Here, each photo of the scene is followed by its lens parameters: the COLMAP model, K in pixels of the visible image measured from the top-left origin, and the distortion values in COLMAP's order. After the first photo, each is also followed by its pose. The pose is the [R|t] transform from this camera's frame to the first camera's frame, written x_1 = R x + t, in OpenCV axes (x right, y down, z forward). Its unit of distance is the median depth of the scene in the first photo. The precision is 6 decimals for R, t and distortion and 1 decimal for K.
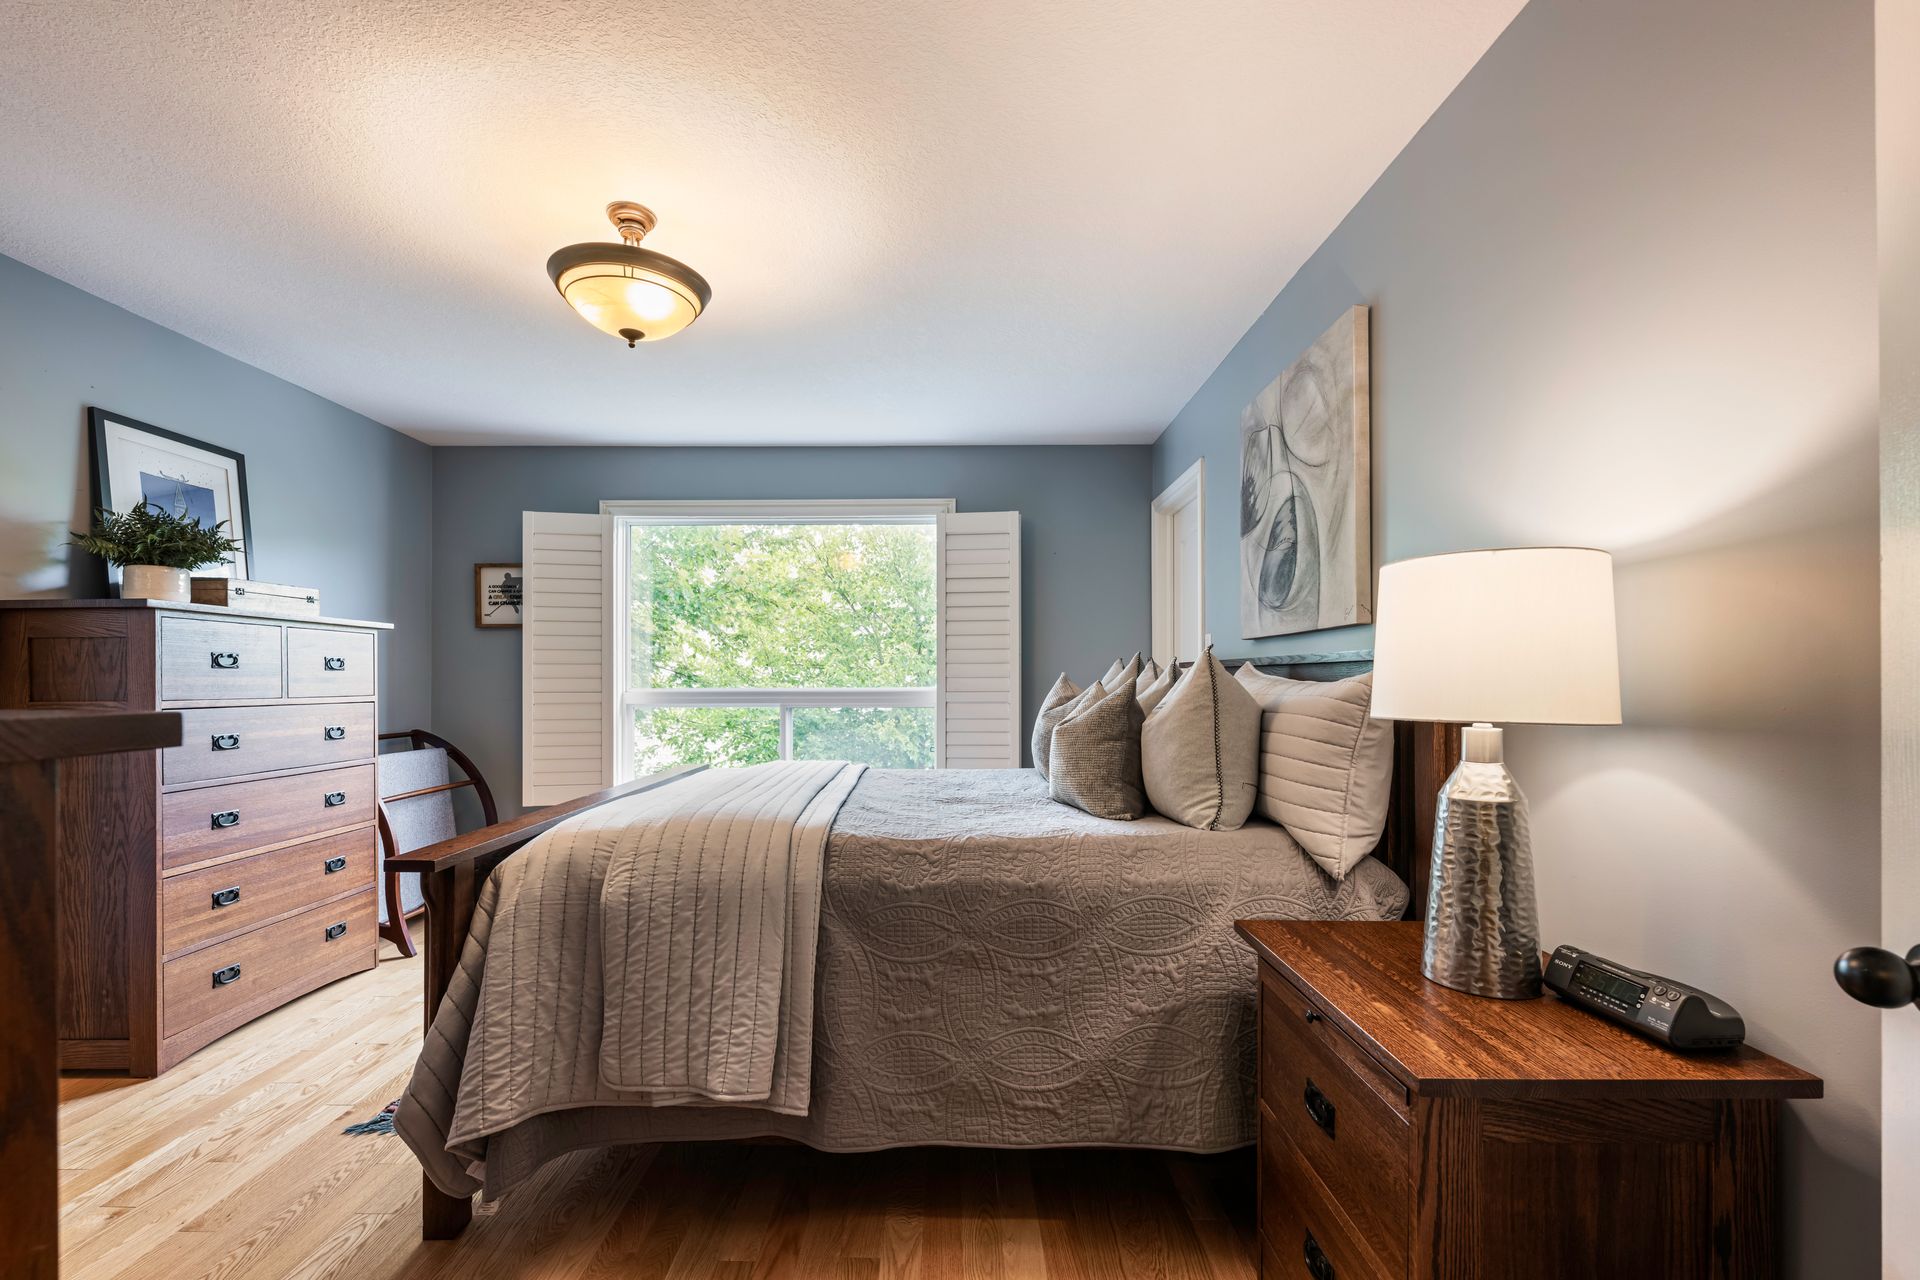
lens RADIAL K [[784.6, 0, 924.4], [0, 784.6, 679.5], [0, 0, 1]] dist [0.000582, 0.000716]
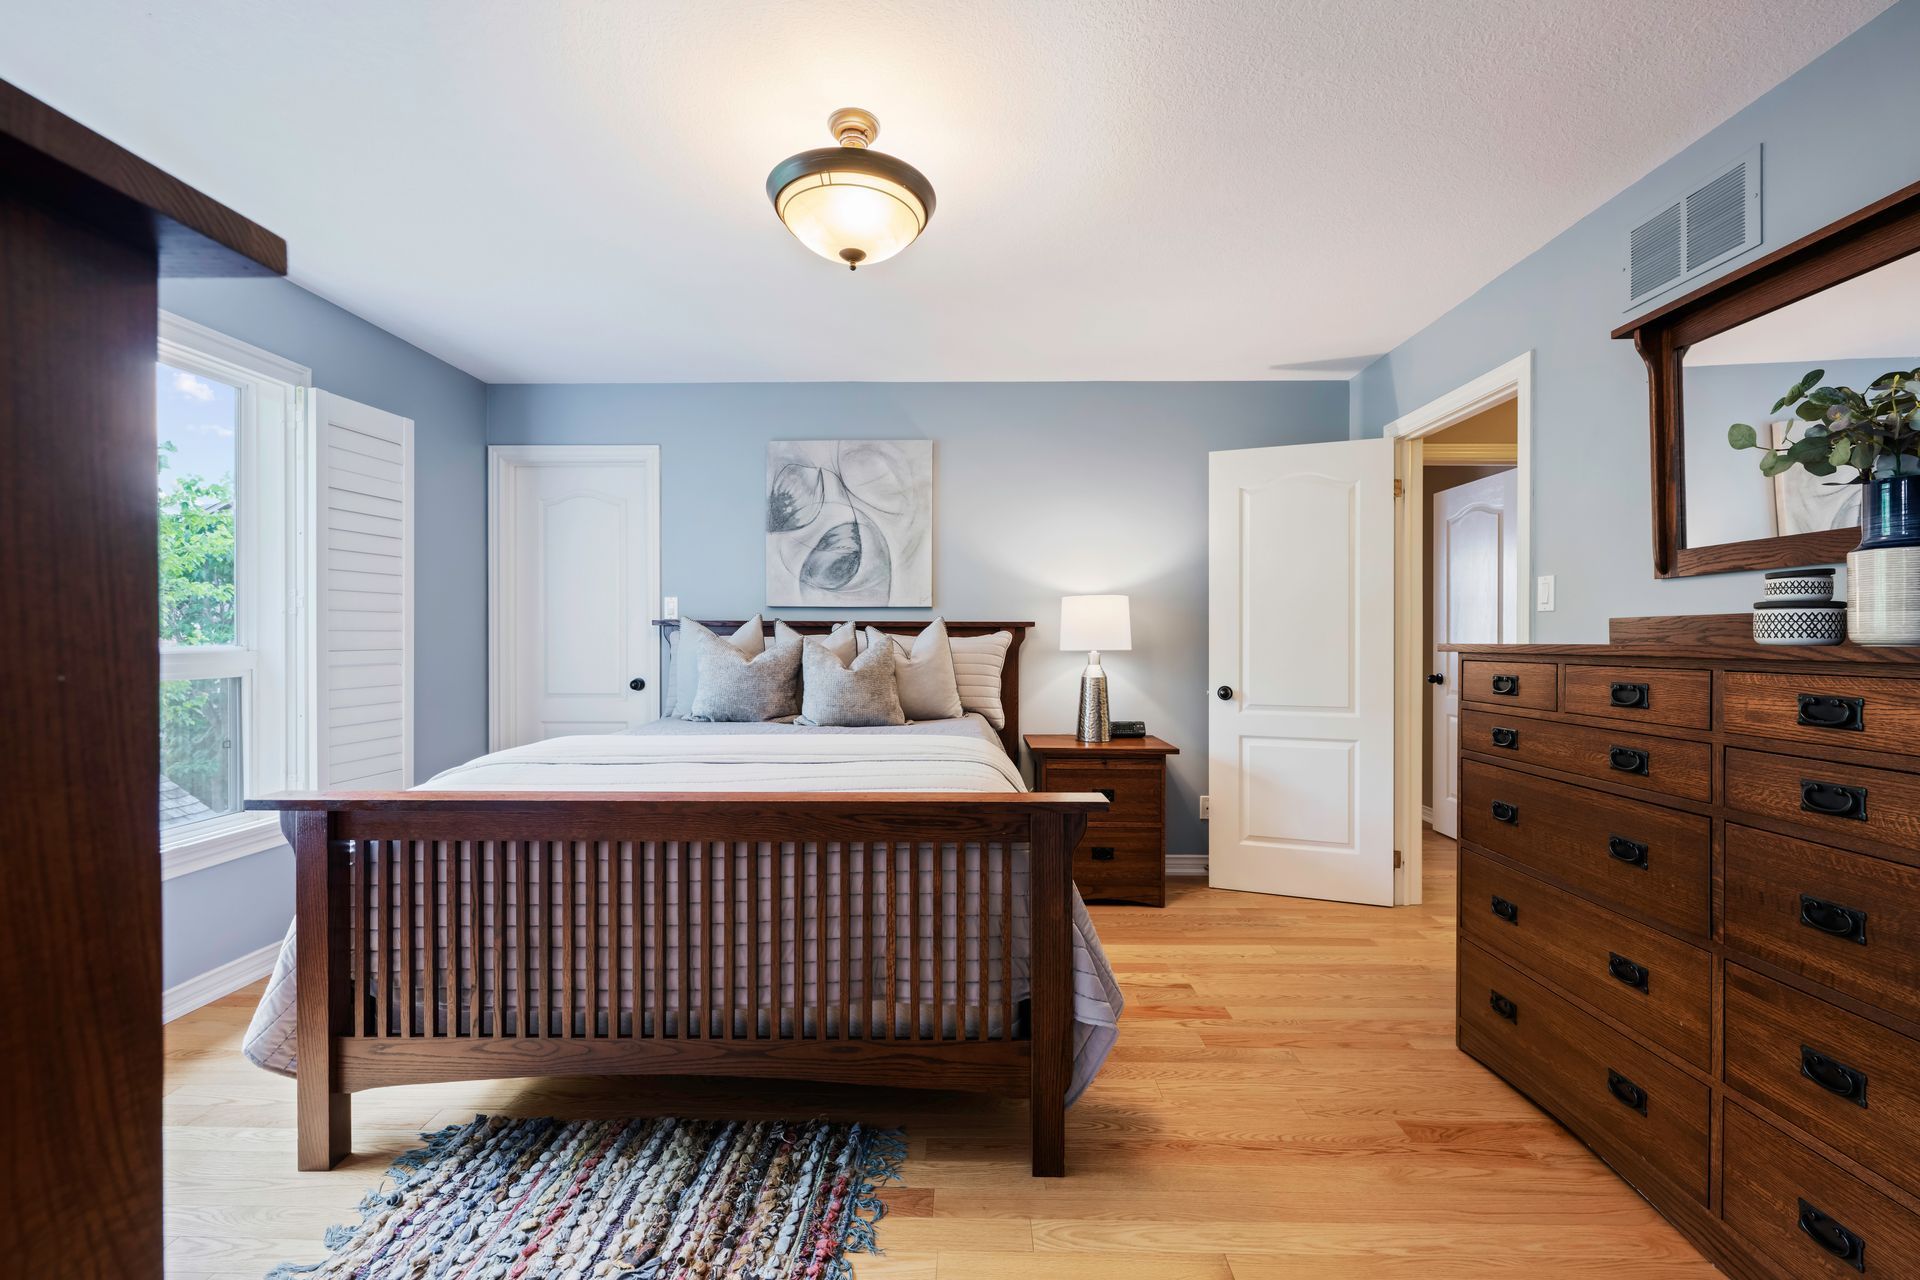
lens RADIAL K [[784.6, 0, 945.9], [0, 784.6, 644.6], [0, 0, 1]] dist [0.000582, 0.000716]
pose [[0.017467, -0.009897, 0.999798, -1.035342], [-0.004720, 0.999939, 0.009981, 0.001125], [-0.999836, -0.004894, 0.017419, 0.704382]]
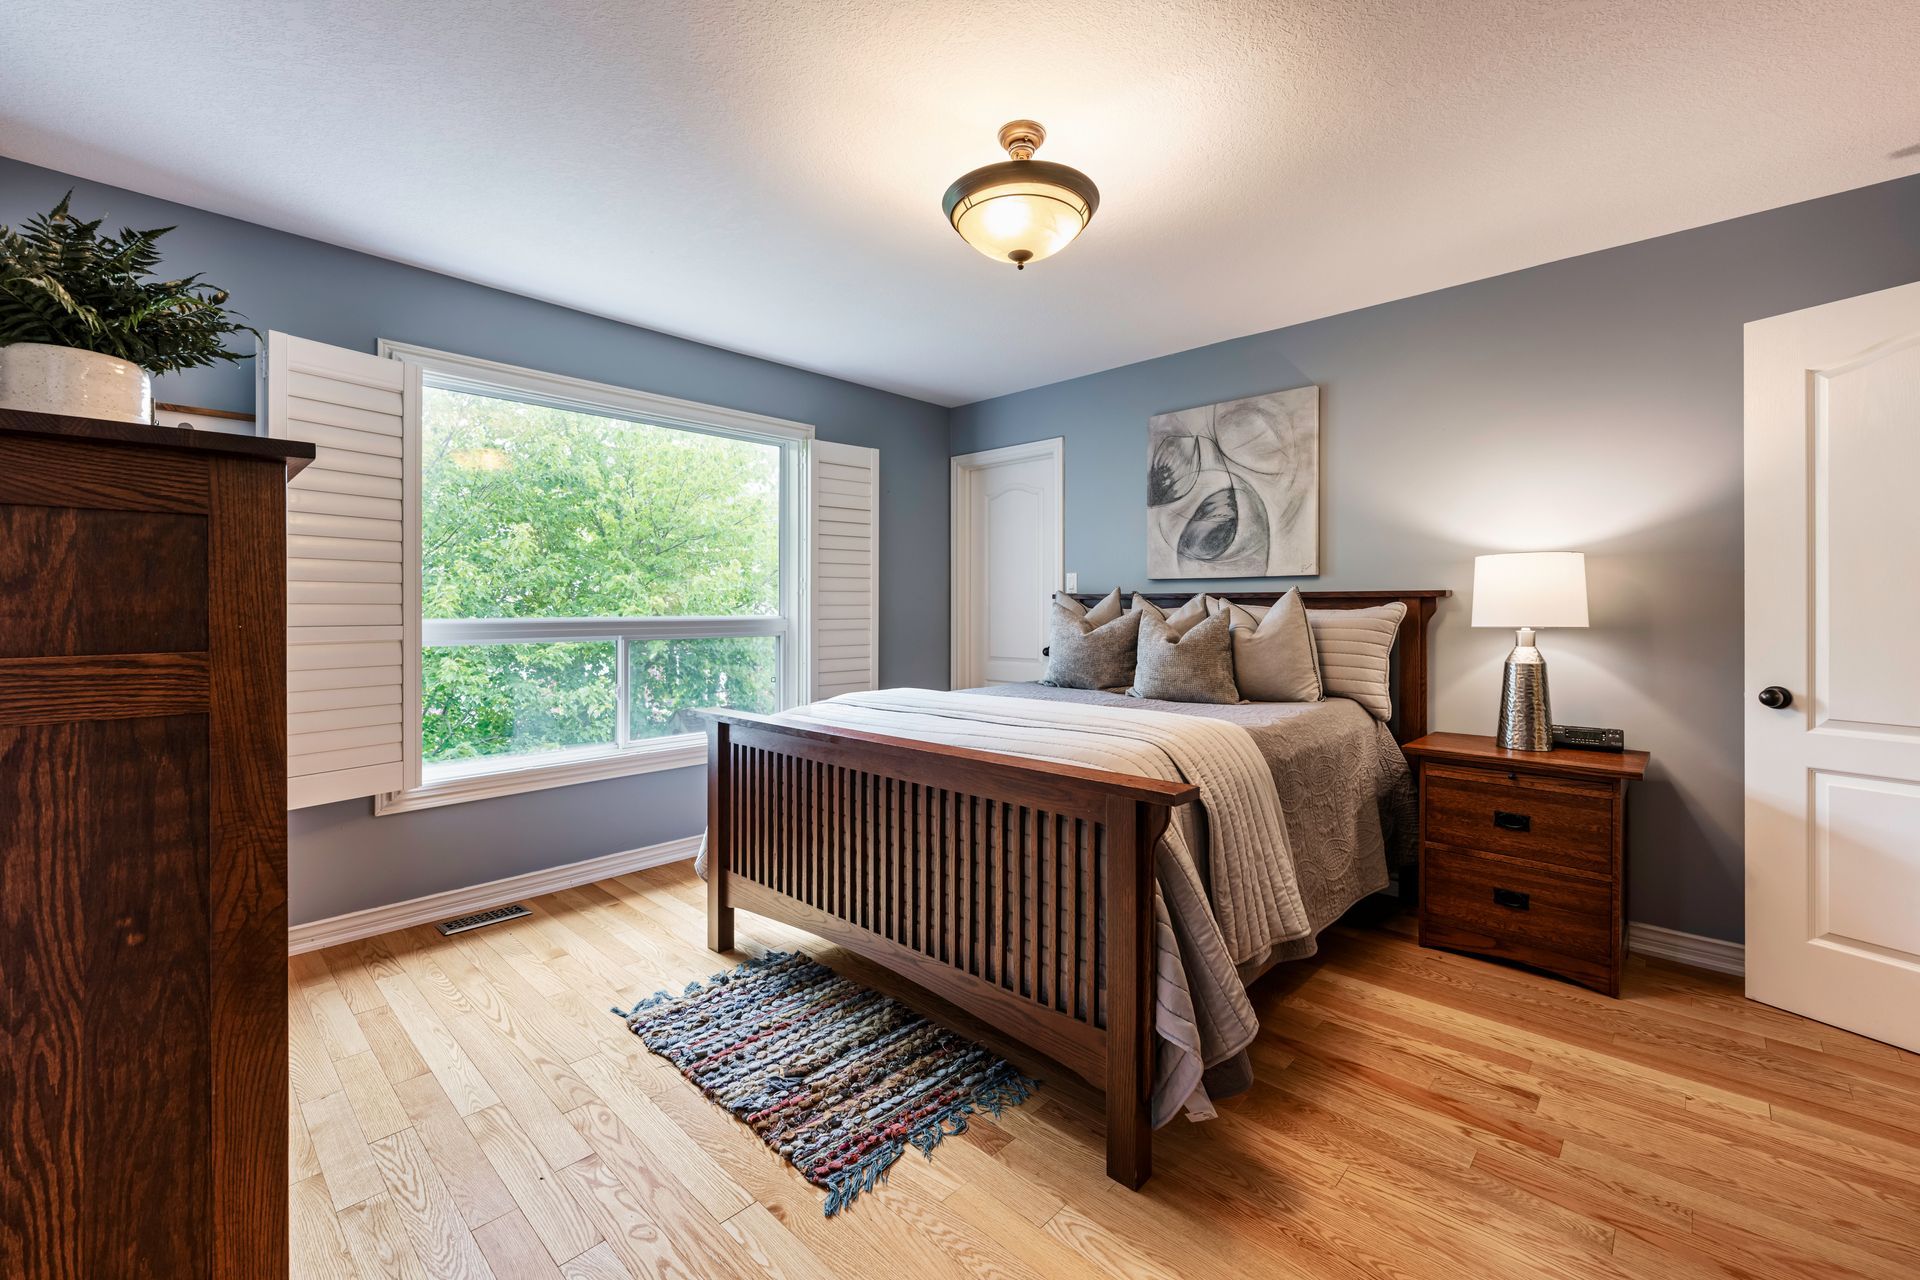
lens RADIAL K [[784.6, 0, 938.2], [0, 784.6, 611.6], [0, 0, 1]] dist [0.000582, 0.000716]
pose [[0.692356, -0.003341, 0.721548, -0.928927], [-0.002185, 0.999975, 0.006727, -0.001885], [-0.721553, -0.006234, 0.692332, 0.316205]]
